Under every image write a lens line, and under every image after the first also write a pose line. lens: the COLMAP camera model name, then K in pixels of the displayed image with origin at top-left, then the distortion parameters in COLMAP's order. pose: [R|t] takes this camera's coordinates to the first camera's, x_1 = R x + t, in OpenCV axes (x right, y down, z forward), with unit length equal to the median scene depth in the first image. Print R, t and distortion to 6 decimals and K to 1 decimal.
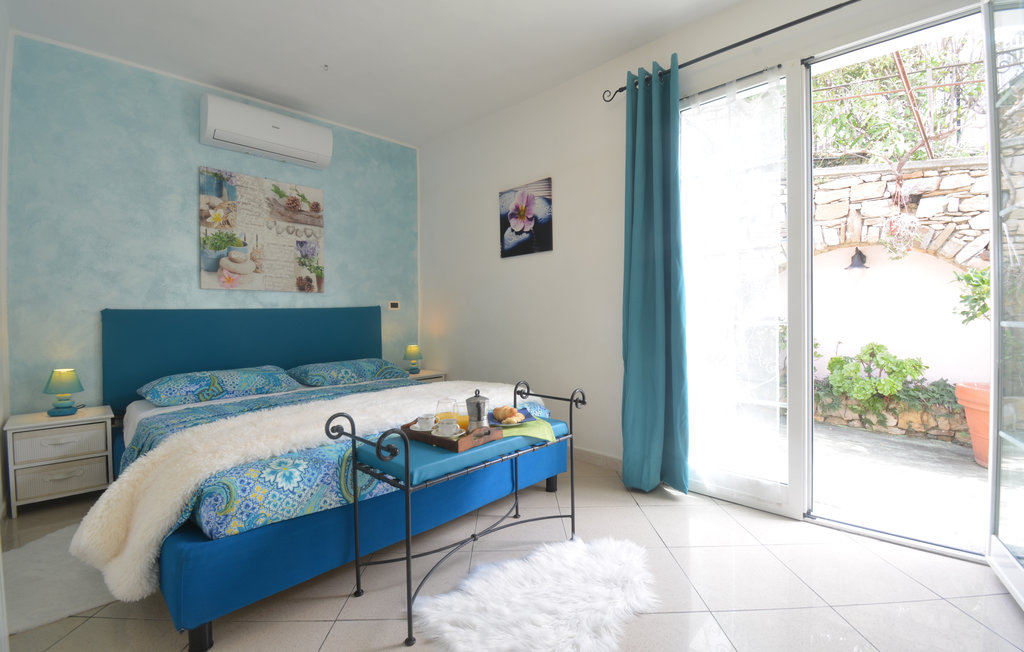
lens RADIAL K [[448.4, 0, 515.1], [0, 448.4, 319.7], [0, 0, 1]] dist [0.025133, -0.028375]
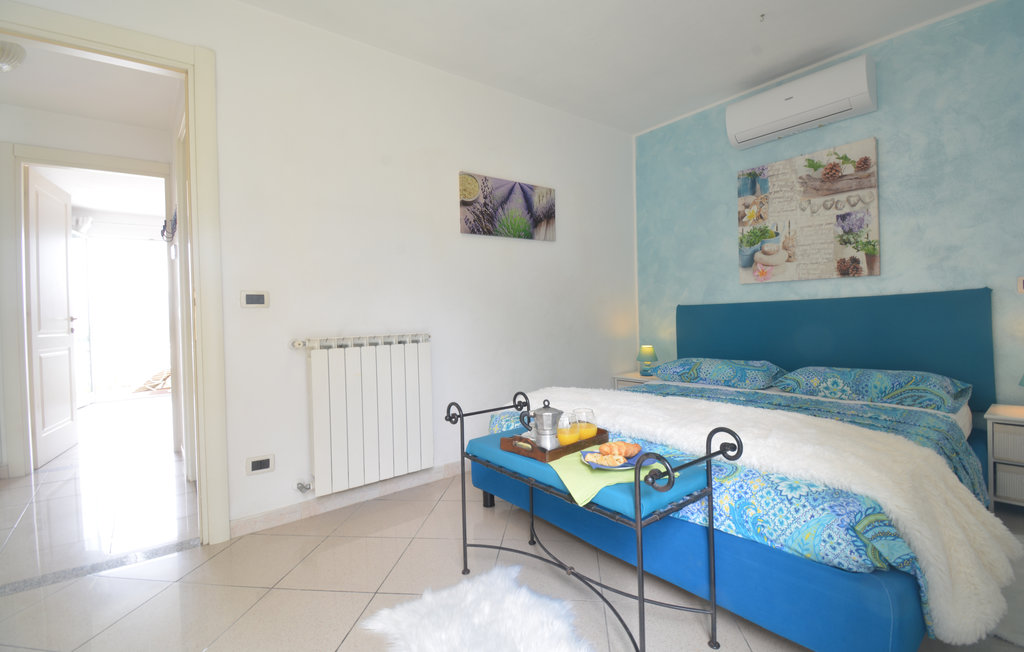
lens RADIAL K [[448.4, 0, 515.1], [0, 448.4, 319.7], [0, 0, 1]] dist [0.025133, -0.028375]
pose [[-0.127680, 0.025829, -0.991479, 0.437389], [0.019668, 0.999530, 0.023506, -0.017537], [0.991620, -0.016499, -0.128128, 0.561909]]
